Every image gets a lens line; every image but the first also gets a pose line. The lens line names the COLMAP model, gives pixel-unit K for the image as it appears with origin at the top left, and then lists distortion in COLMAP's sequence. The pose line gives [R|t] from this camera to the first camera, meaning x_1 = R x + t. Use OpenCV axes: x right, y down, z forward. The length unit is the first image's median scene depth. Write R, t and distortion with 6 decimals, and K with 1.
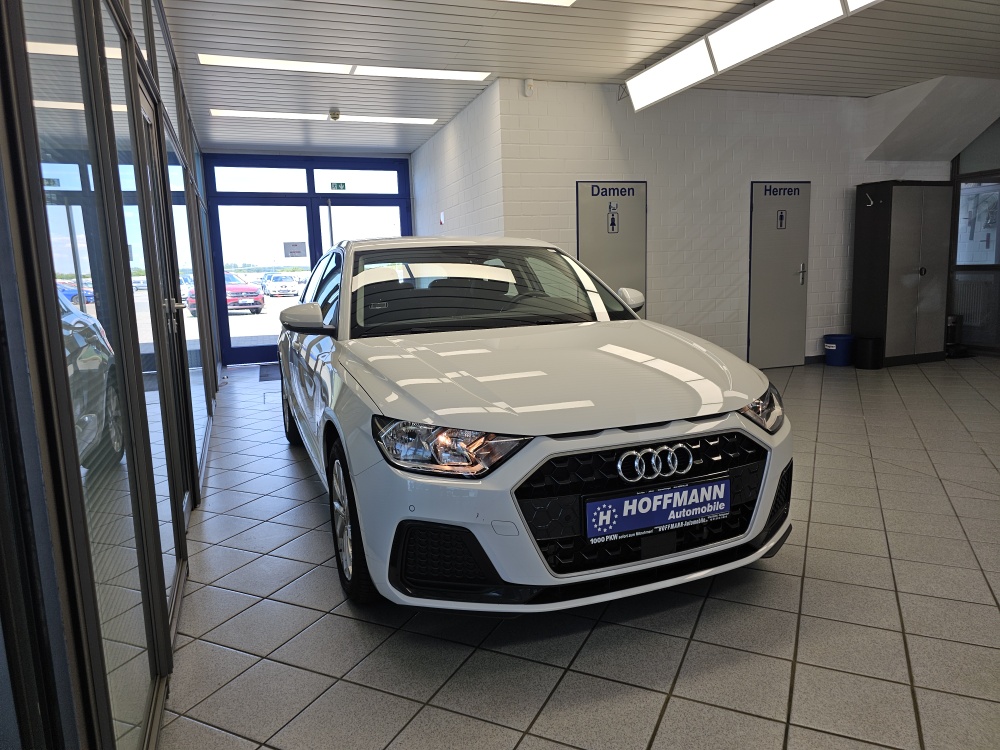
lens RADIAL K [[697.8, 0, 503.8], [0, 697.8, 370.4], [0, 0, 1]] dist [0.041707, -0.050965]
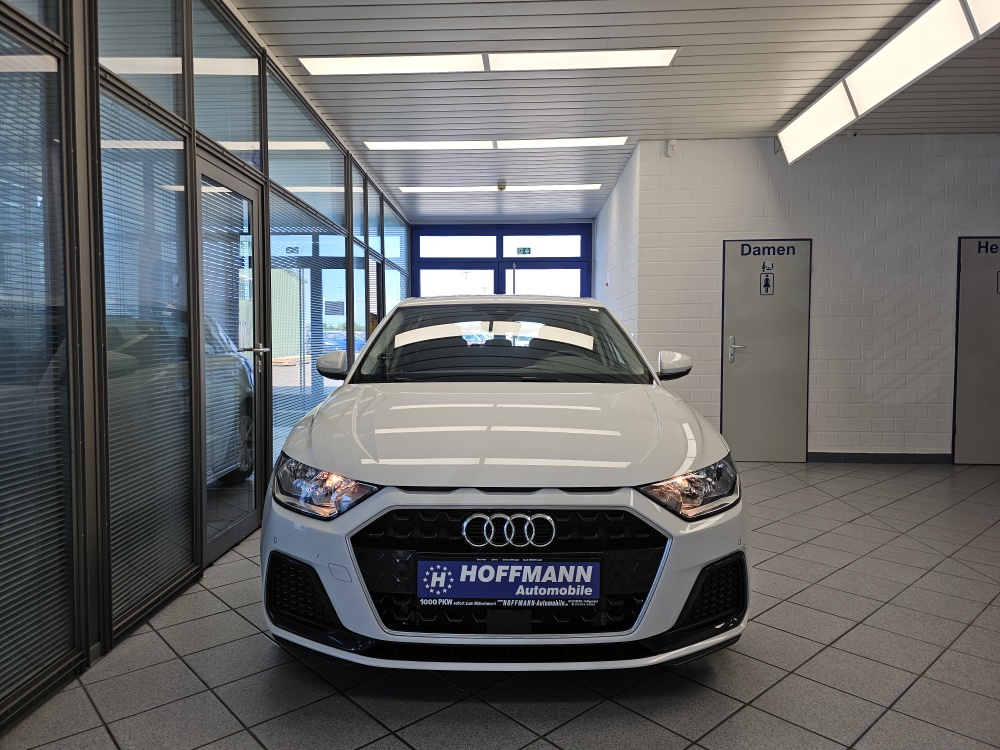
lens RADIAL K [[683.3, 0, 465.1], [0, 683.3, 368.9], [0, 0, 1]] dist [0.068129, -0.083904]
pose [[0.922120, 0.051618, -0.383446, 0.495699], [-0.084916, 0.993897, -0.070414, -0.013088], [0.377471, 0.097491, 0.920875, 0.107945]]
